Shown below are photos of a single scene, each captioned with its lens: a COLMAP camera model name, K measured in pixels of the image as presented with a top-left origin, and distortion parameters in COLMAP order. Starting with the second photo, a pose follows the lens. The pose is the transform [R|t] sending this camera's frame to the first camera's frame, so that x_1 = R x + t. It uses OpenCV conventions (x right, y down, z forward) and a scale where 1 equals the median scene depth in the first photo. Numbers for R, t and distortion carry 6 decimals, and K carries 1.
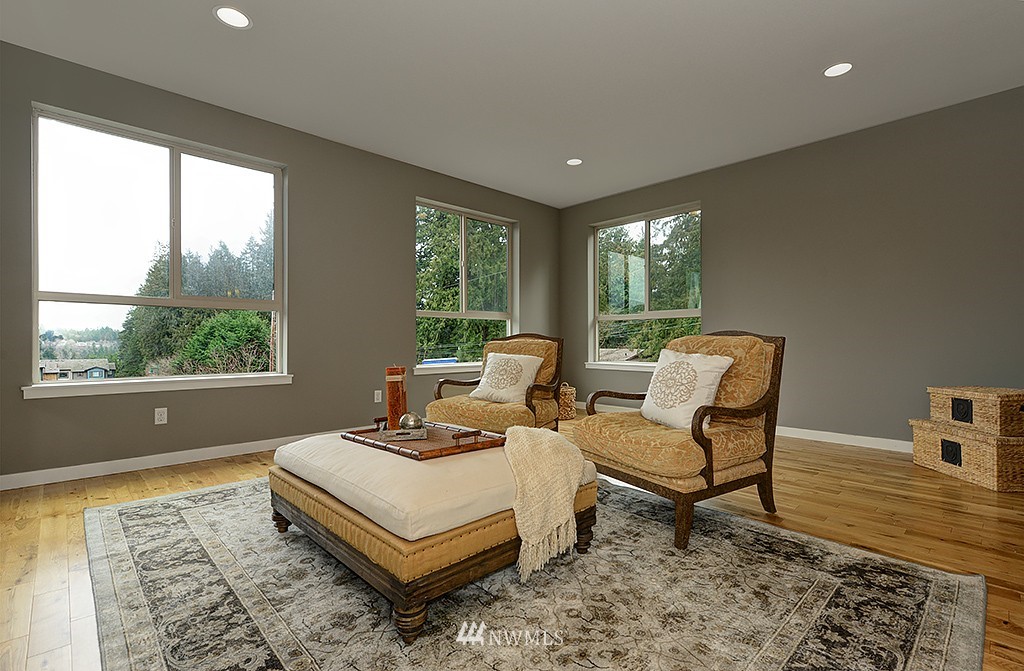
lens RADIAL K [[473.4, 0, 512.3], [0, 473.4, 348.6], [0, 0, 1]] dist [0.002953, 0.000426]
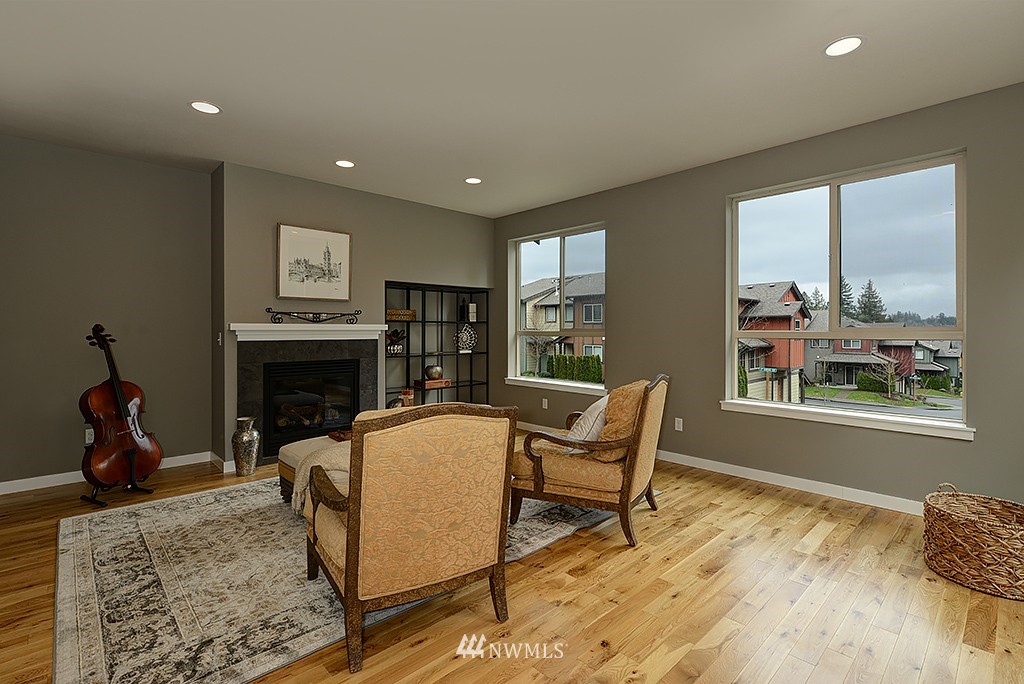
lens RADIAL K [[473.2, 0, 517.0], [0, 473.2, 336.5], [0, 0, 1]] dist [-0.003056, -0.000411]
pose [[-0.001042, 0.013315, -0.999911, 1.476525], [-0.013914, 0.999814, 0.013328, -0.184177], [0.999903, 0.013927, -0.000857, 1.474193]]
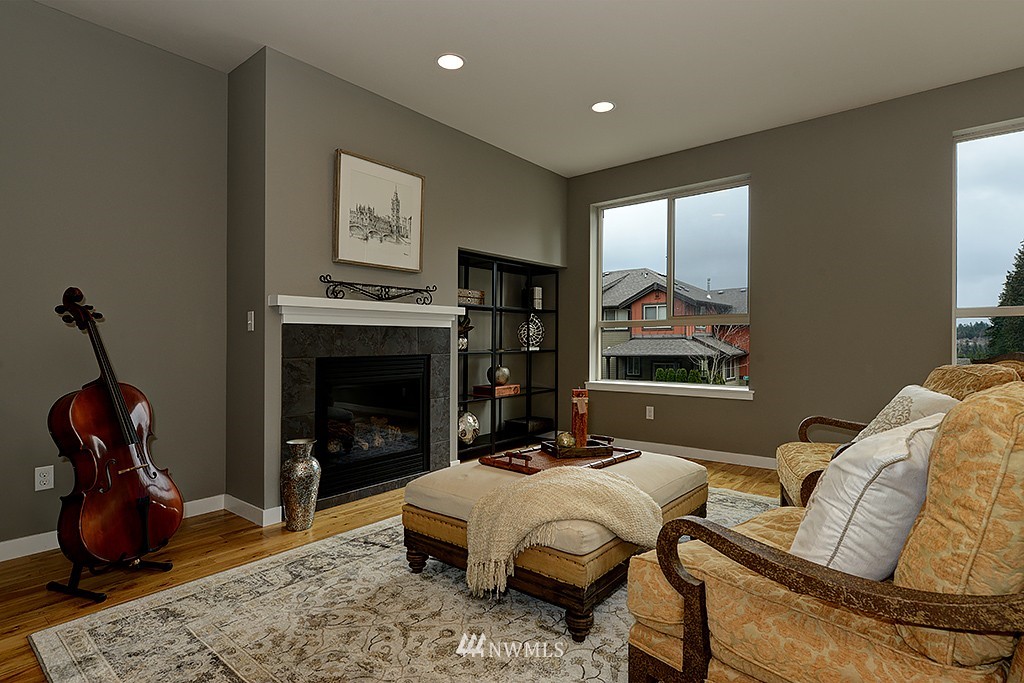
lens RADIAL K [[517.1, 0, 512.0], [0, 517.1, 341.5], [0, 0, 1]] dist [0.000449, -0.000829]
pose [[0.120866, -0.003971, -0.992661, 0.981500], [-0.005410, 0.999975, -0.004659, -0.069339], [0.992654, 0.005934, 0.120842, 0.754807]]
